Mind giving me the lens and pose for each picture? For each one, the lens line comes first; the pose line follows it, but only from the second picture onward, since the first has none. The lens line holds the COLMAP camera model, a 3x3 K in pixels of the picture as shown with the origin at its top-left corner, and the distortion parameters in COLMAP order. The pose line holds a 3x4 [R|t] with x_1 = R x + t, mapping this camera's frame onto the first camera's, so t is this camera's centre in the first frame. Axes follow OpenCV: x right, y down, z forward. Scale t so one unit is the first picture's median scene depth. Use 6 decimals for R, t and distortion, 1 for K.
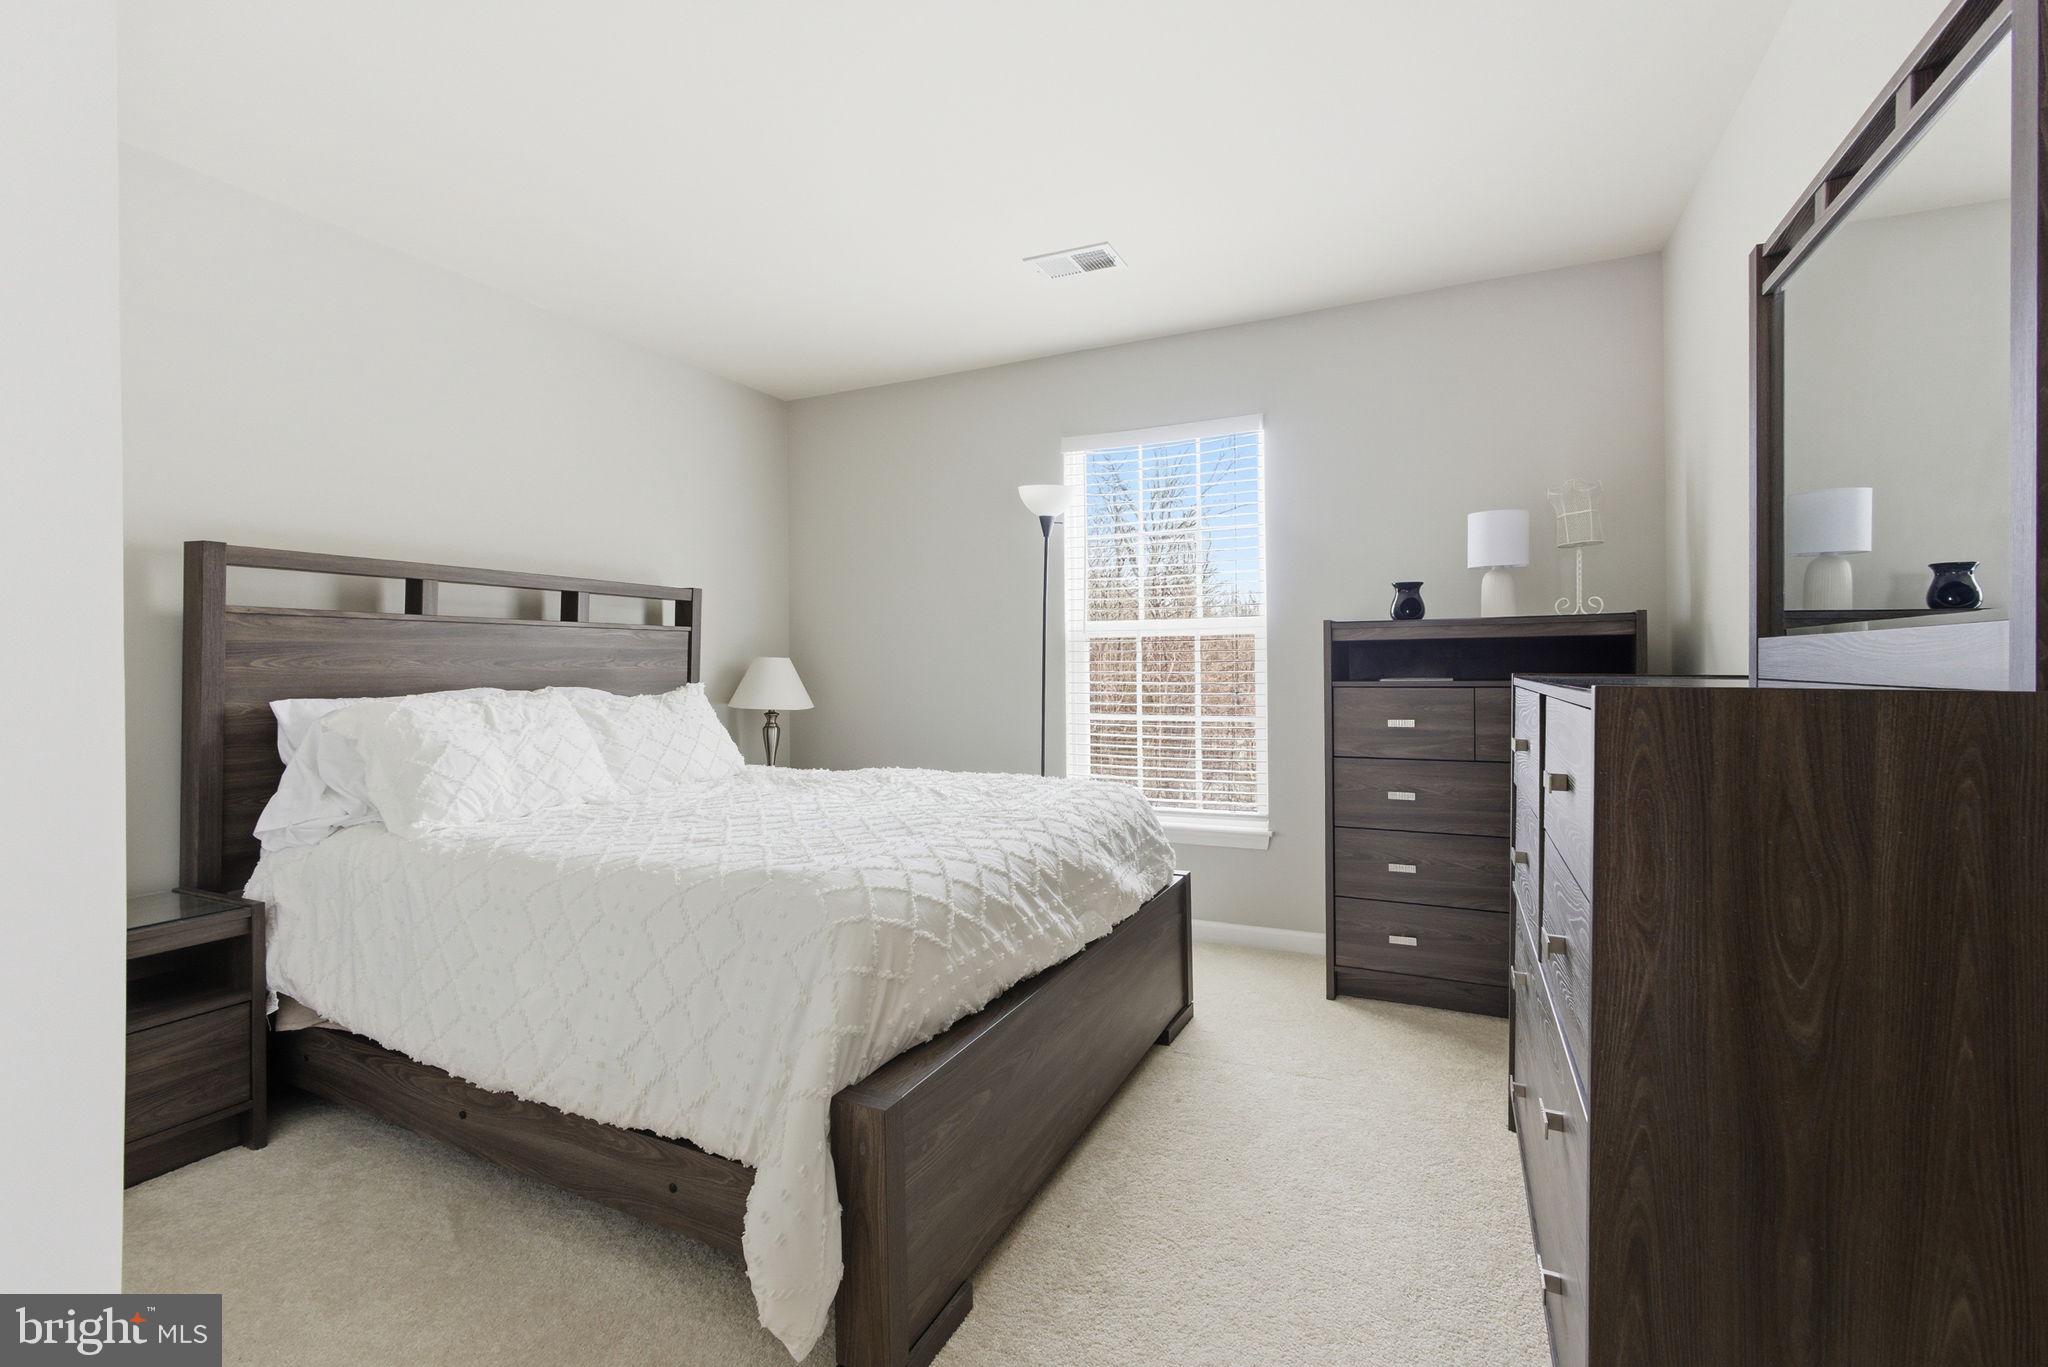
lens RADIAL K [[889.6, 0, 1022.4], [0, 889.6, 685.5], [0, 0, 1]] dist [-0.003890, 0.000238]
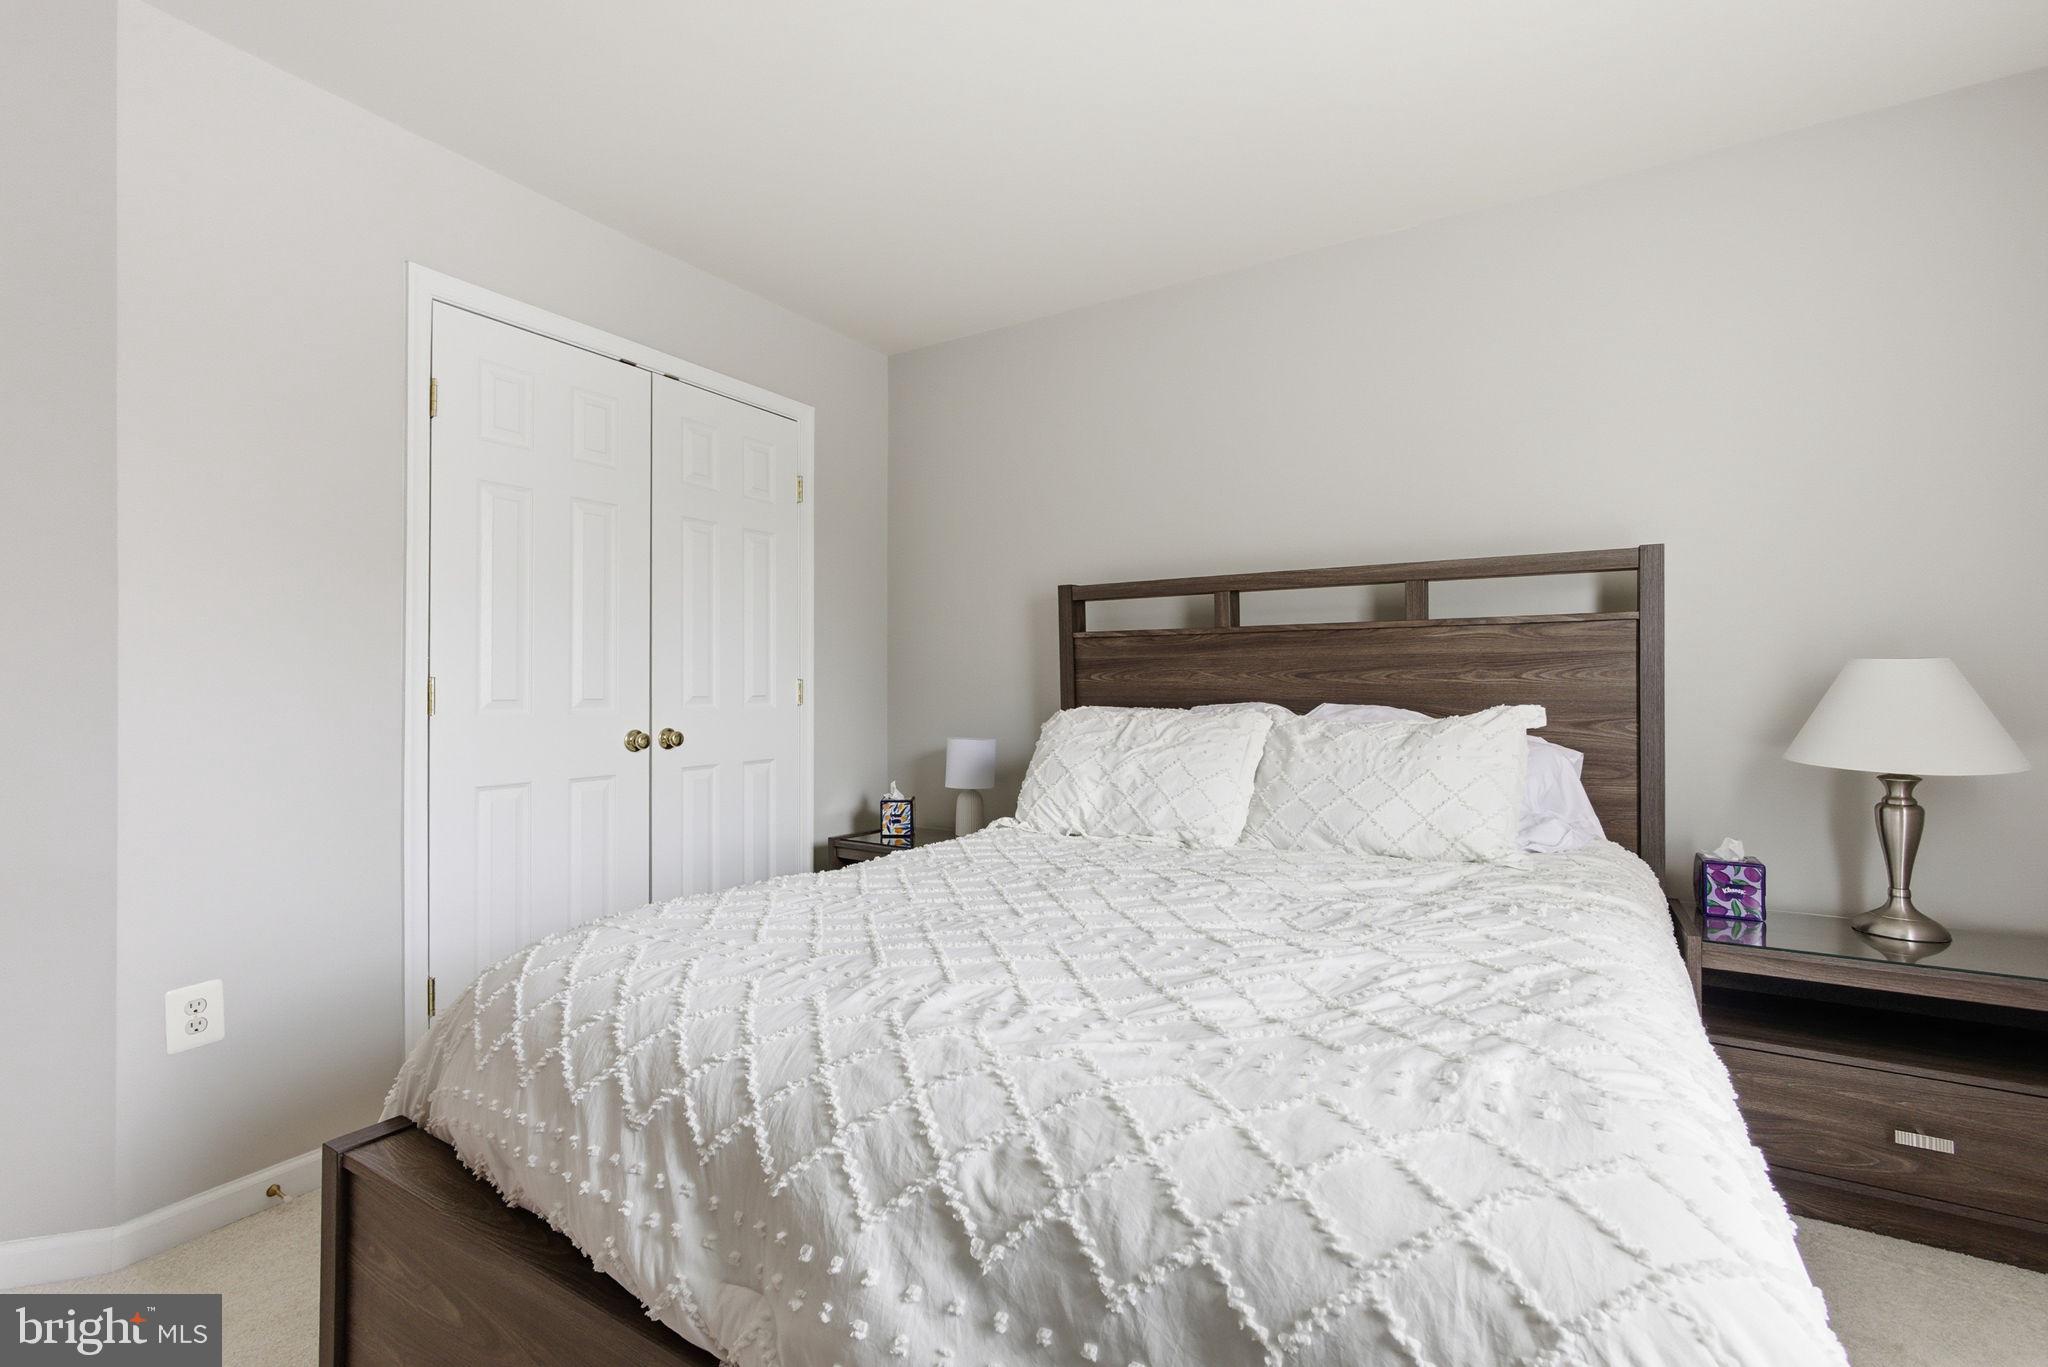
lens RADIAL K [[889.6, 0, 1022.4], [0, 889.6, 685.5], [0, 0, 1]] dist [-0.003890, 0.000238]
pose [[-0.086292, 0.012325, -0.996194, 0.328543], [-0.019453, 0.999712, 0.014054, -0.022433], [0.996080, 0.020591, -0.086027, 0.816657]]
